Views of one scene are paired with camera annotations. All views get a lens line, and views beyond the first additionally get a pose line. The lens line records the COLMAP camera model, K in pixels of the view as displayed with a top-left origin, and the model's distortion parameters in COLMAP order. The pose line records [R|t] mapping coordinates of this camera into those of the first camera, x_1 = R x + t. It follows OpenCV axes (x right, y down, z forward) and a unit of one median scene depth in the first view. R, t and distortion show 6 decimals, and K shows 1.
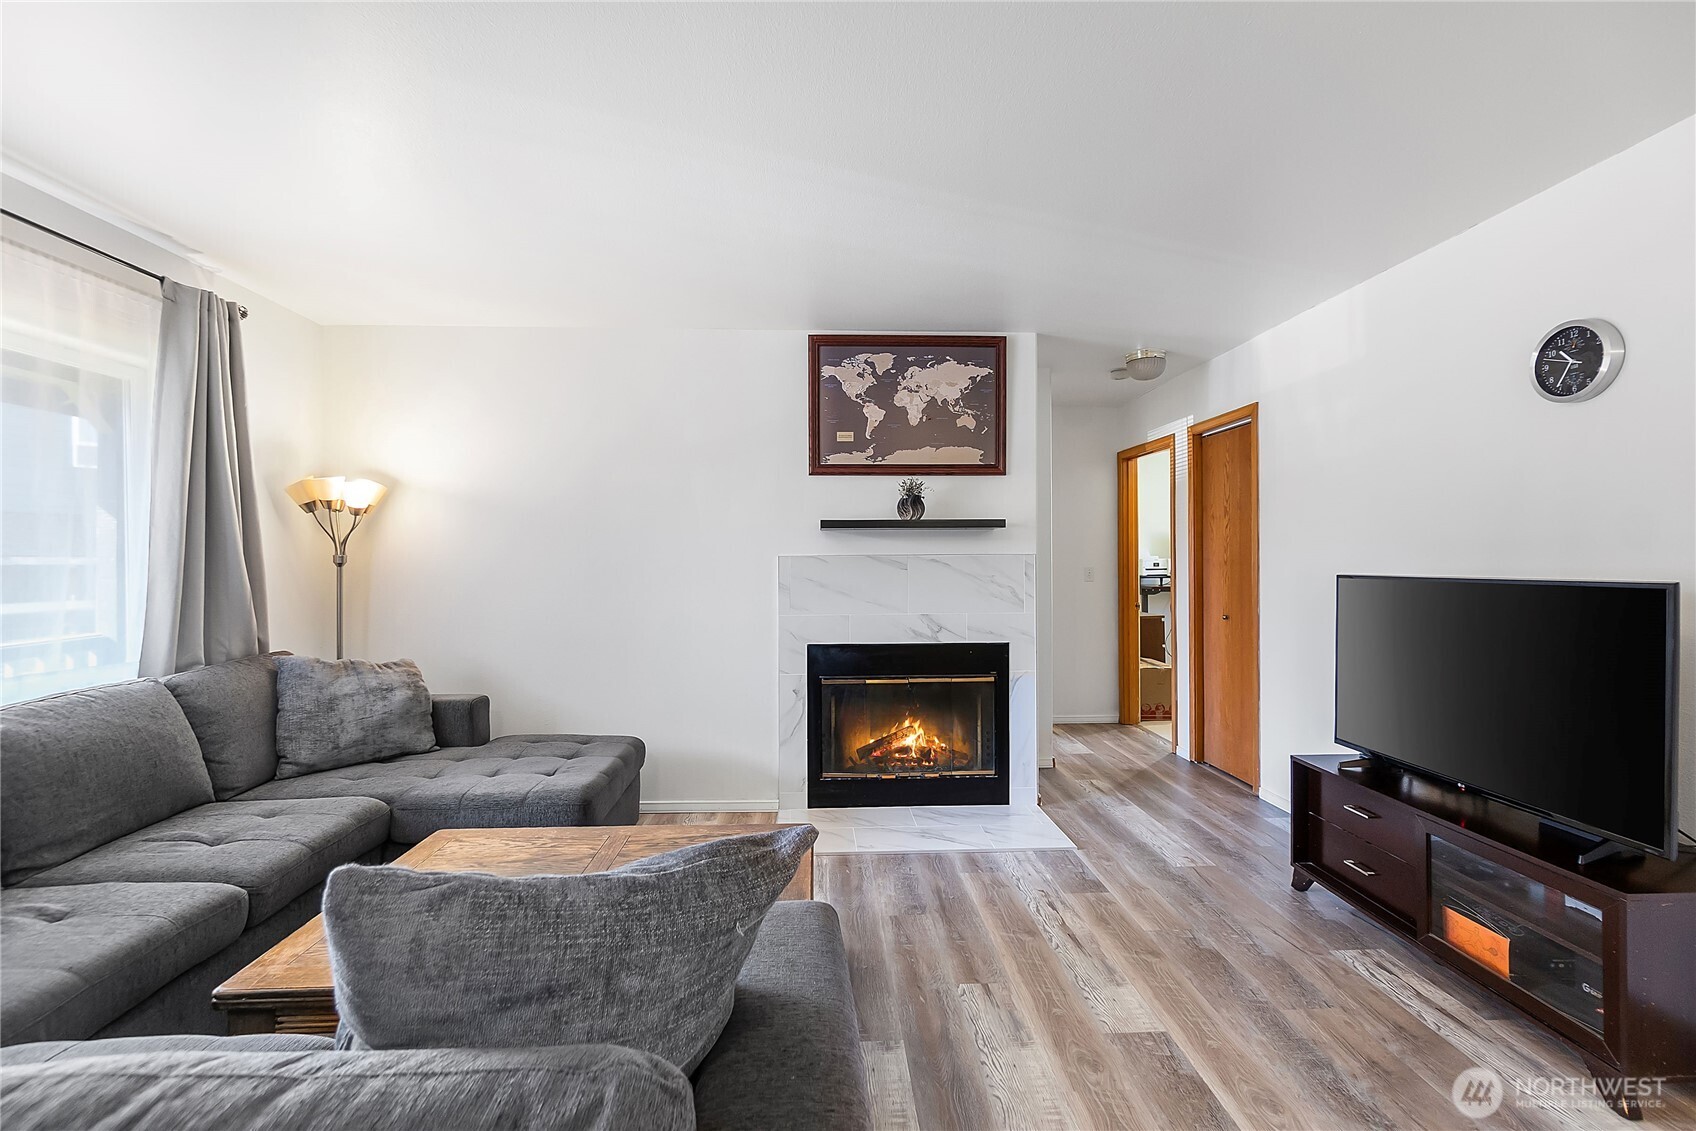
lens RADIAL K [[739.5, 0, 847.5], [0, 739.5, 561.7], [0, 0, 1]] dist [-0.003139, -0.000008]
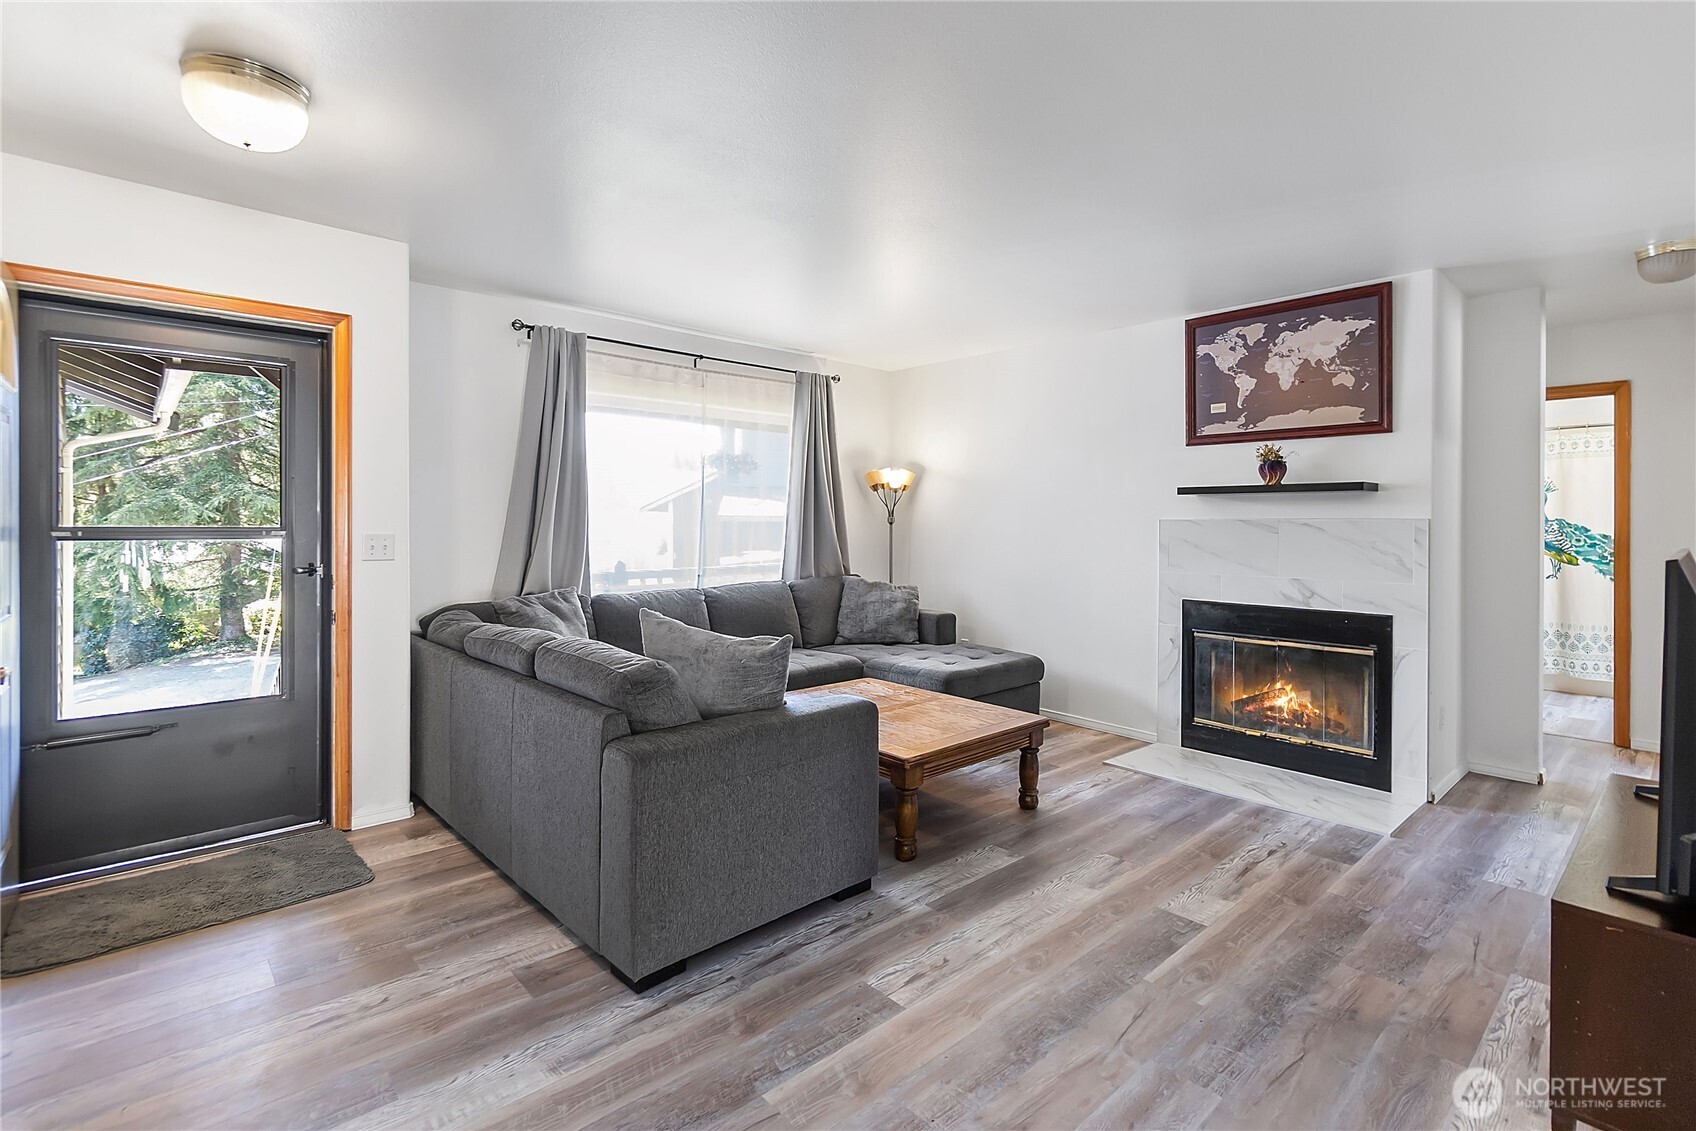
lens RADIAL K [[793.0, 0, 895.3], [0, 793.0, 519.8], [0, 0, 1]] dist [0.000663, 0.000231]
pose [[0.662444, 0.005916, -0.749088, 0.550530], [-0.008737, 0.999962, 0.000171, -0.003402], [0.749060, 0.006431, 0.662471, -0.112299]]
